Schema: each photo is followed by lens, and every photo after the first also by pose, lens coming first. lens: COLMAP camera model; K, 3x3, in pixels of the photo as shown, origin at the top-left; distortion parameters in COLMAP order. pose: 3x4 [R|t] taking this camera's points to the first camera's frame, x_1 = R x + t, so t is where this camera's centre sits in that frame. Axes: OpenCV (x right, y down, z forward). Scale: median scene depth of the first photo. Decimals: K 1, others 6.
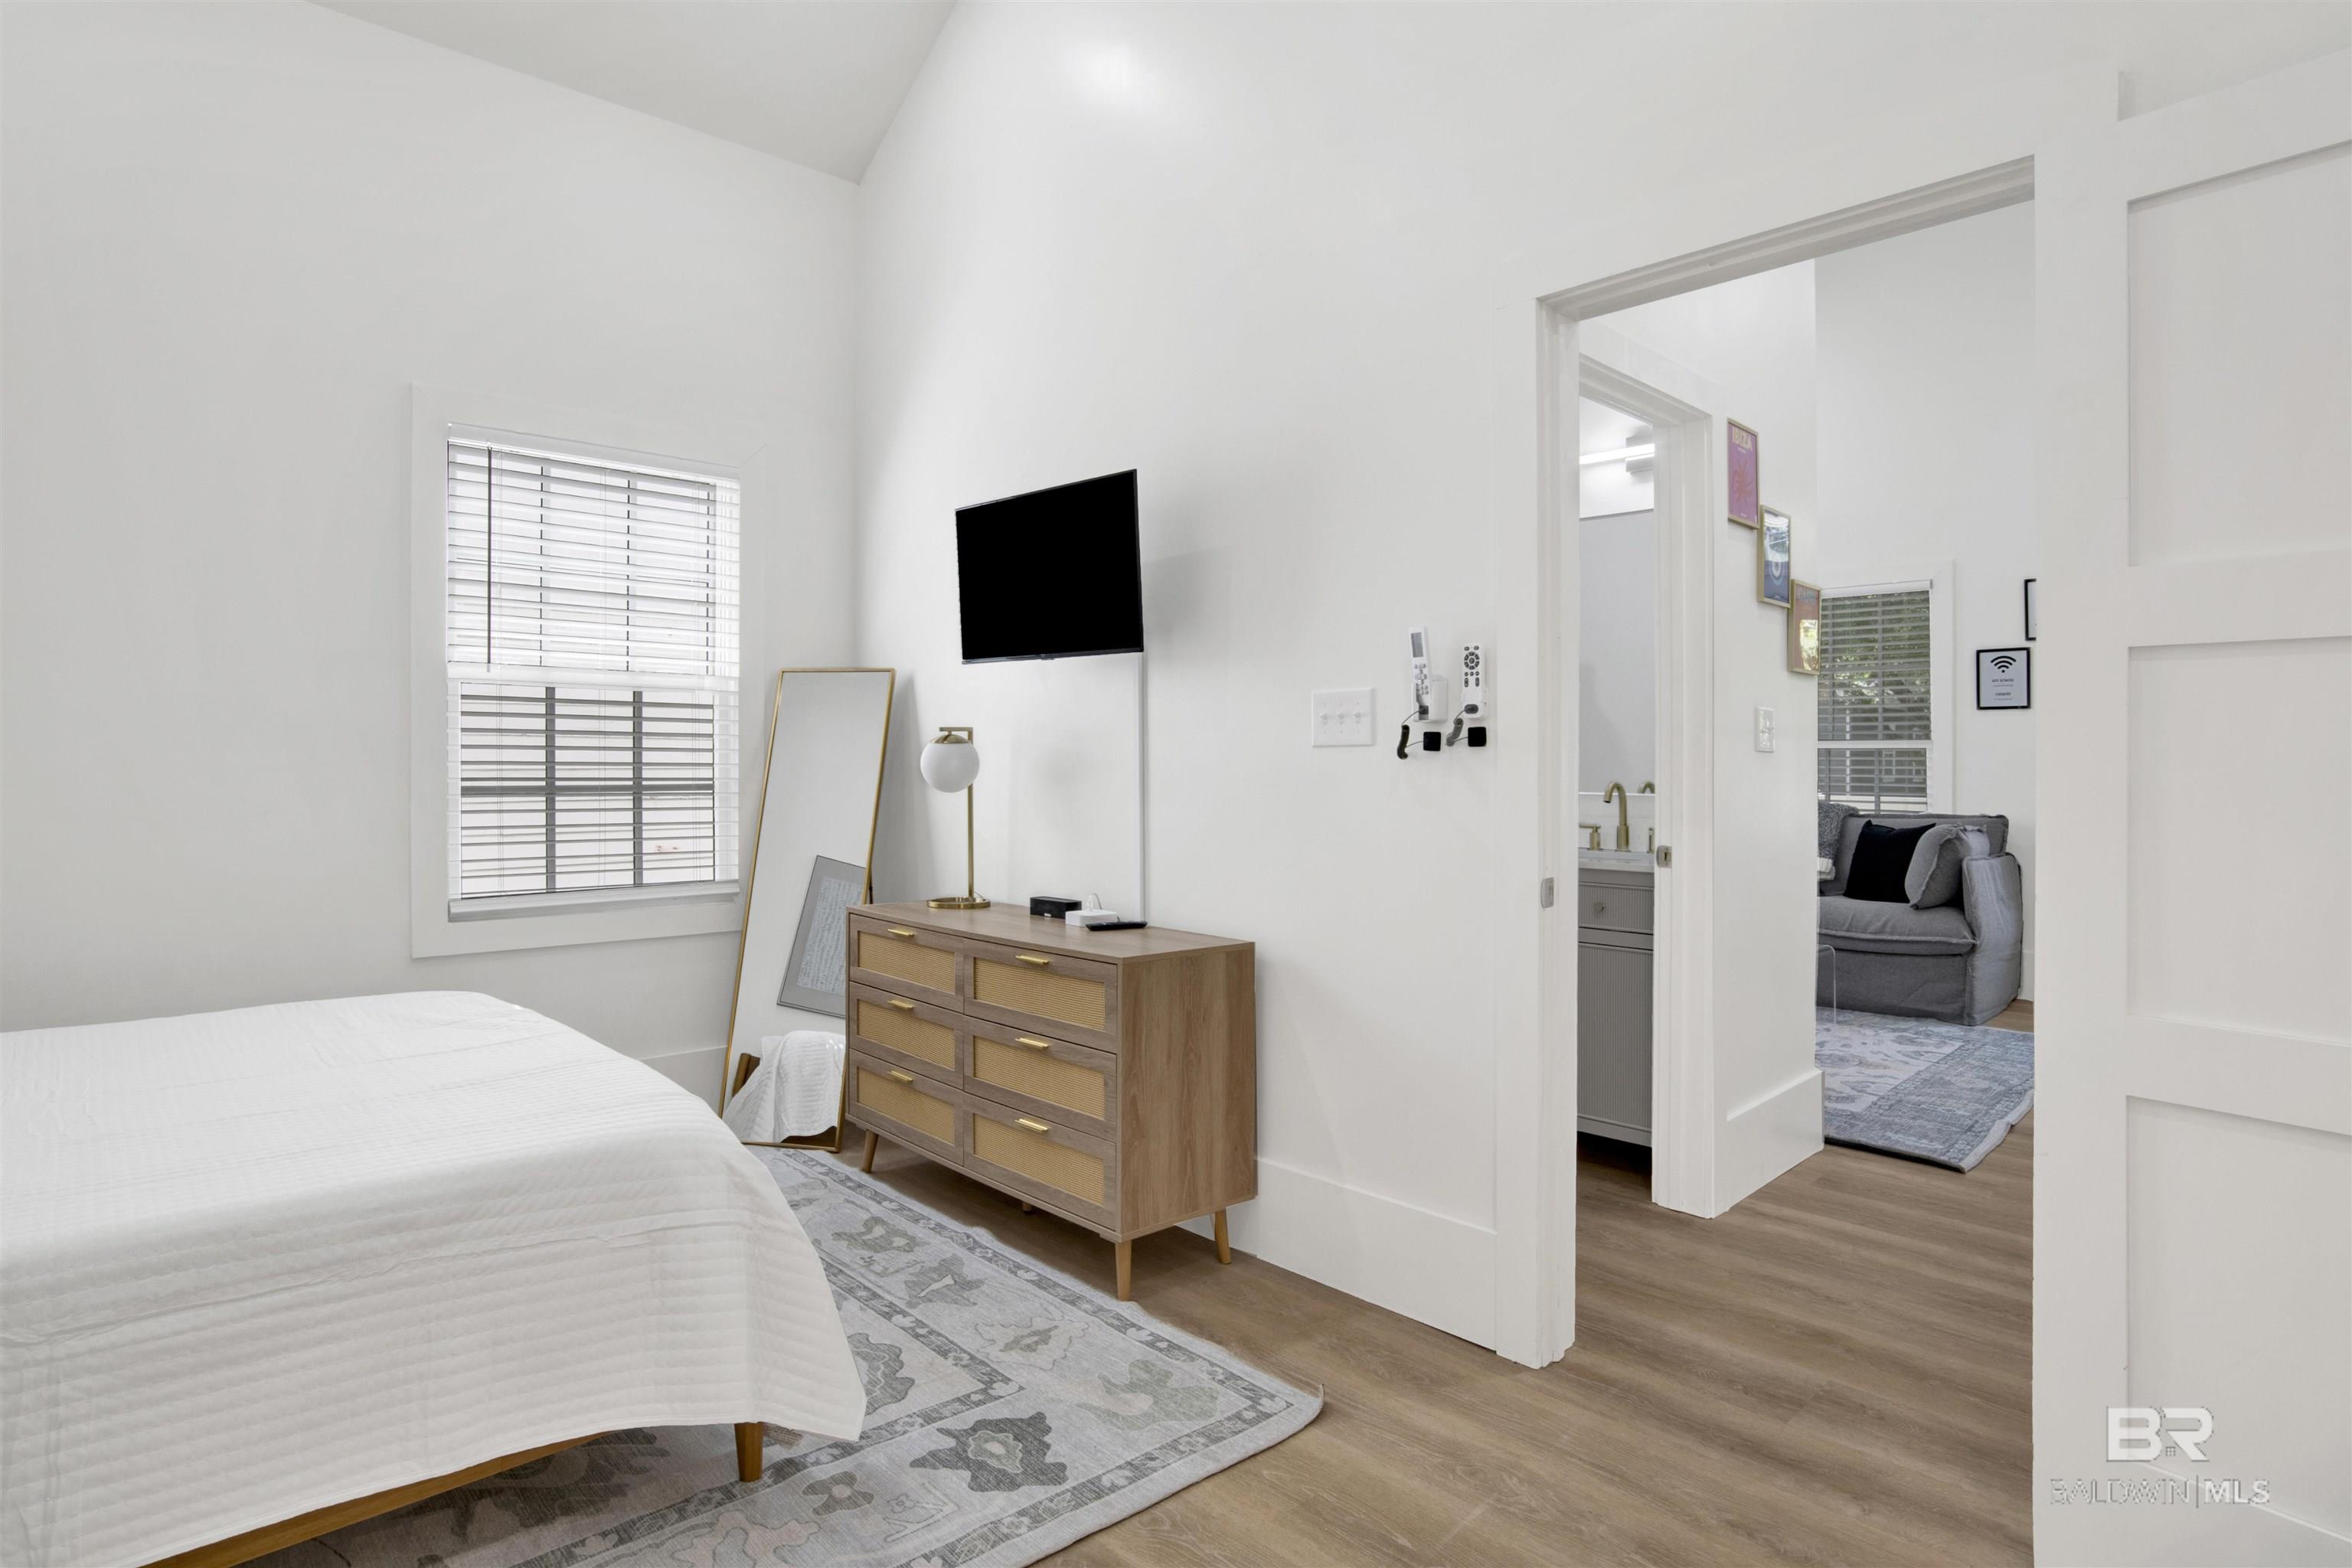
lens RADIAL K [[1254.6, 0, 1185.8], [0, 1254.6, 768.5], [0, 0, 1]] dist [-0.049669, 0.005495]
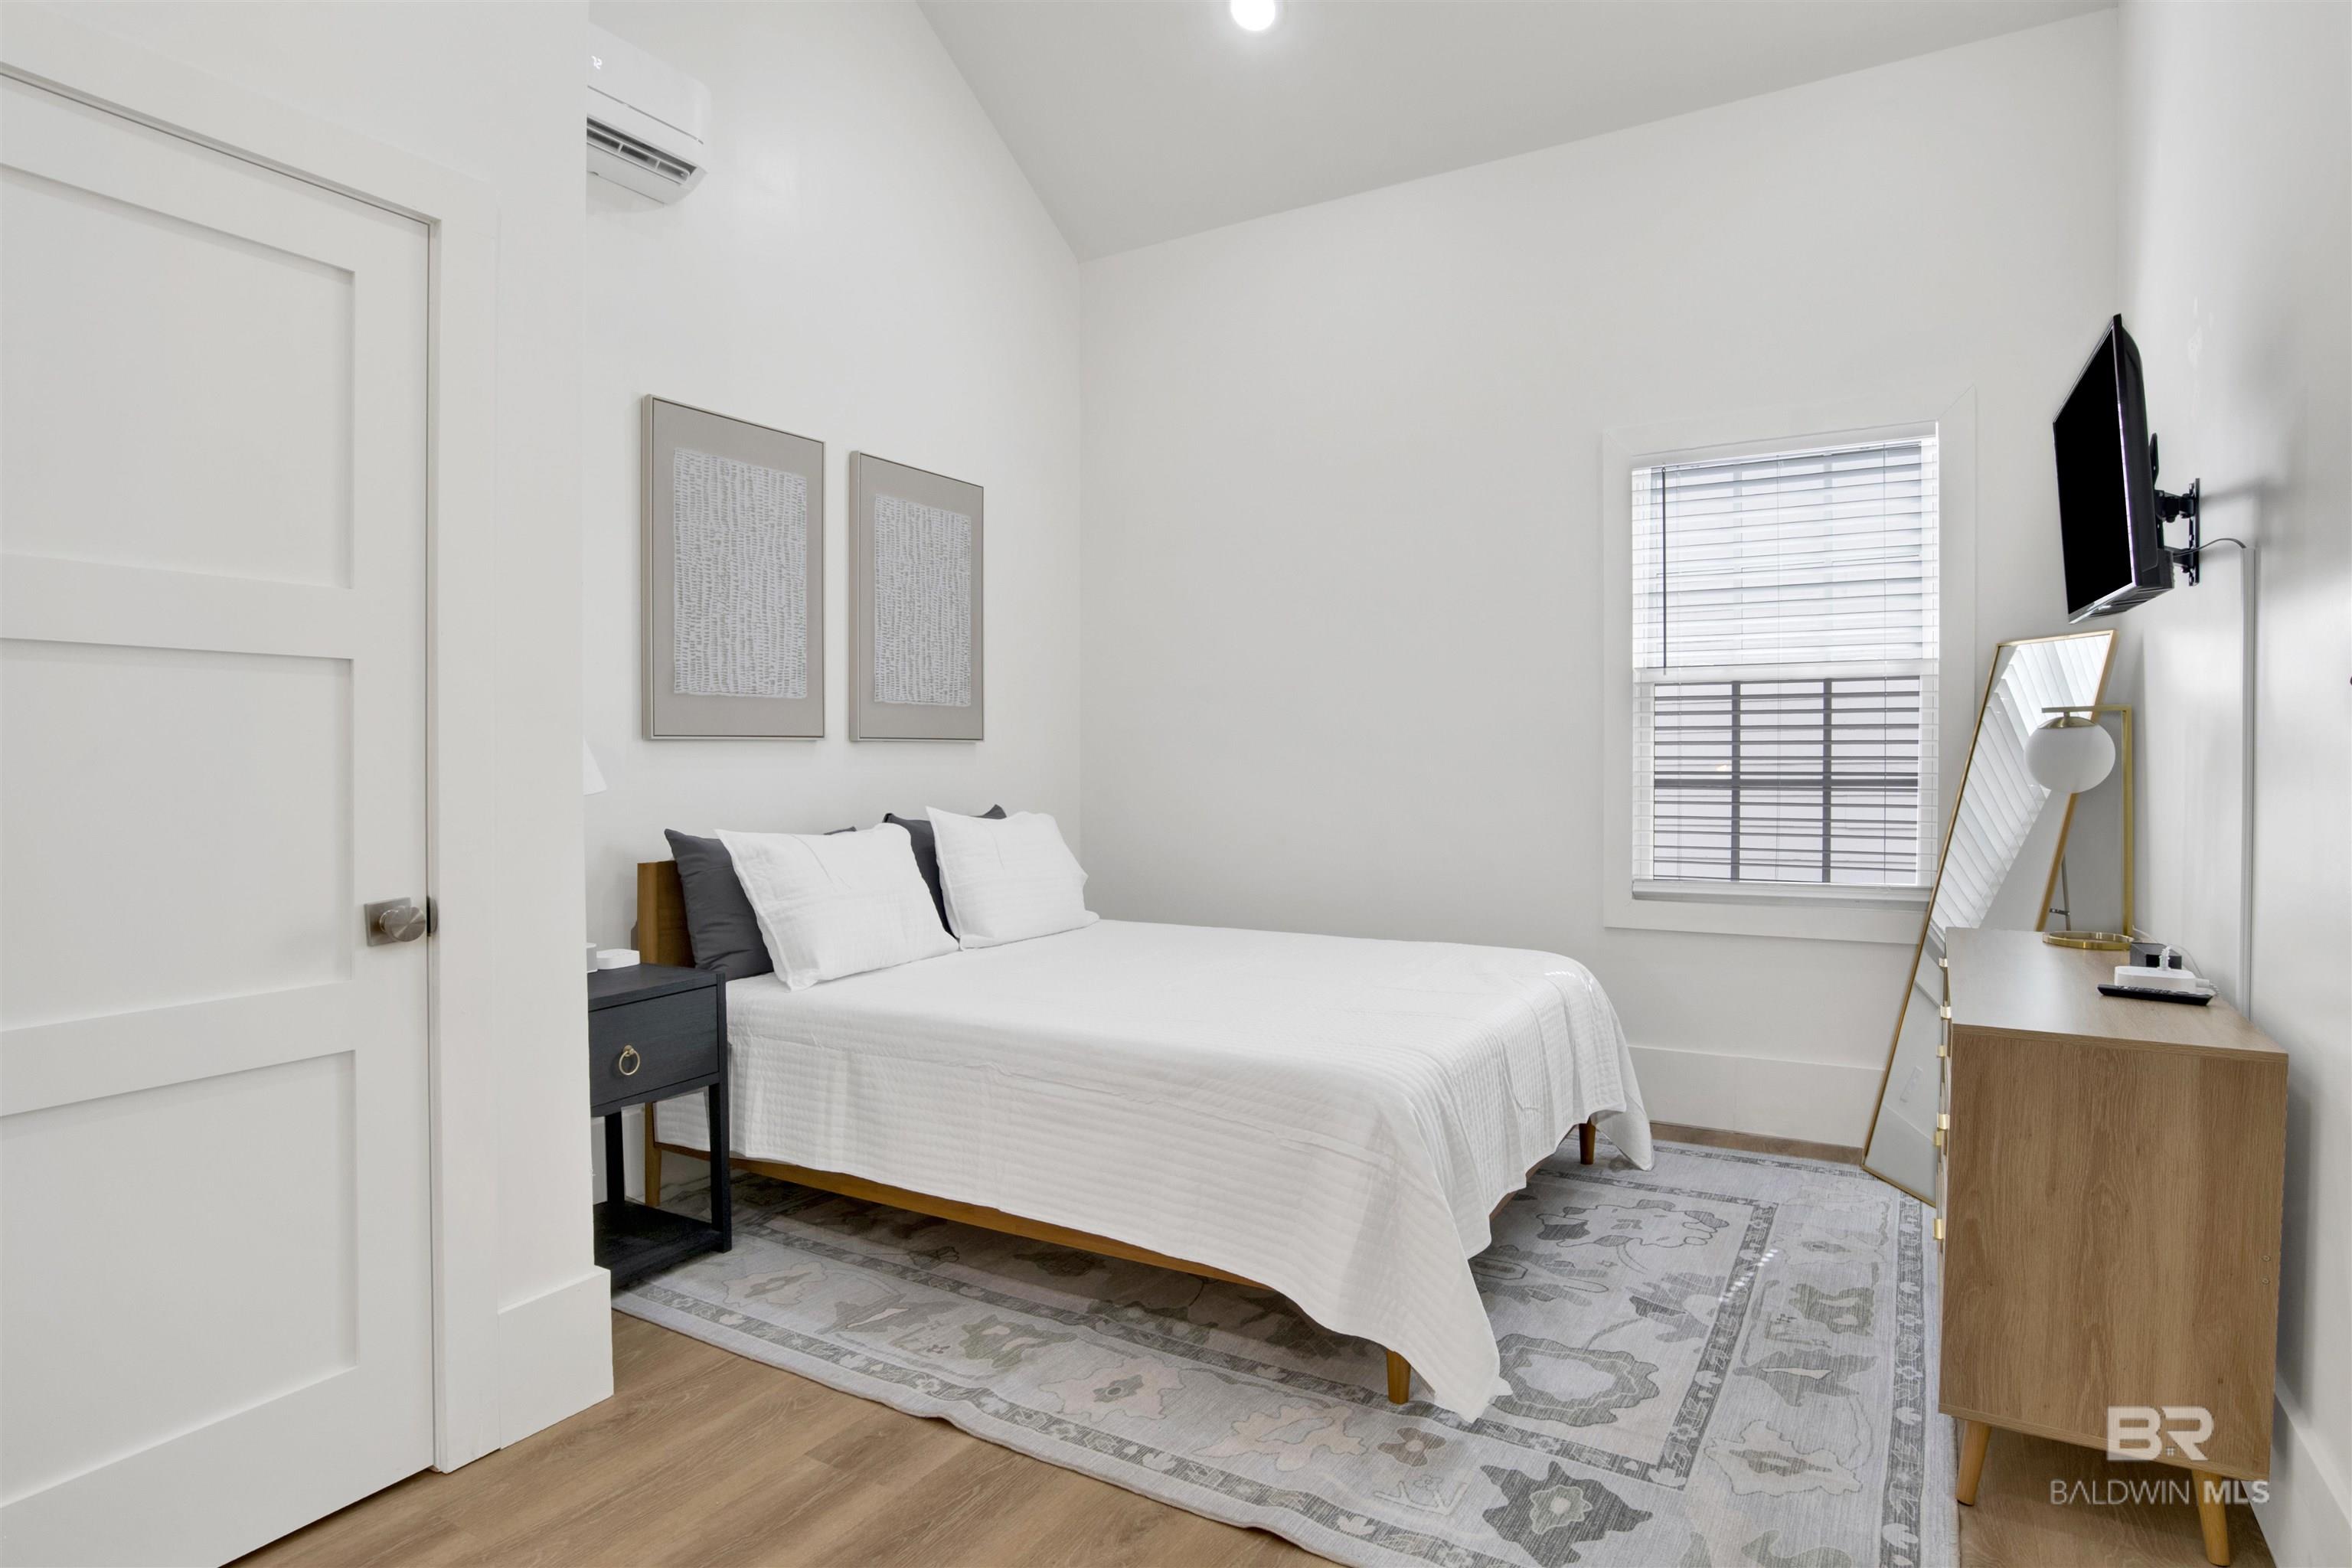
lens RADIAL K [[1254.6, 0, 1186.1], [0, 1254.6, 773.9], [0, 0, 1]] dist [-0.049669, 0.005495]
pose [[0.278210, 0.005051, -0.960507, 0.389008], [0.004877, 0.999966, 0.006671, 0.000087], [0.960508, -0.006540, 0.278176, 0.293801]]
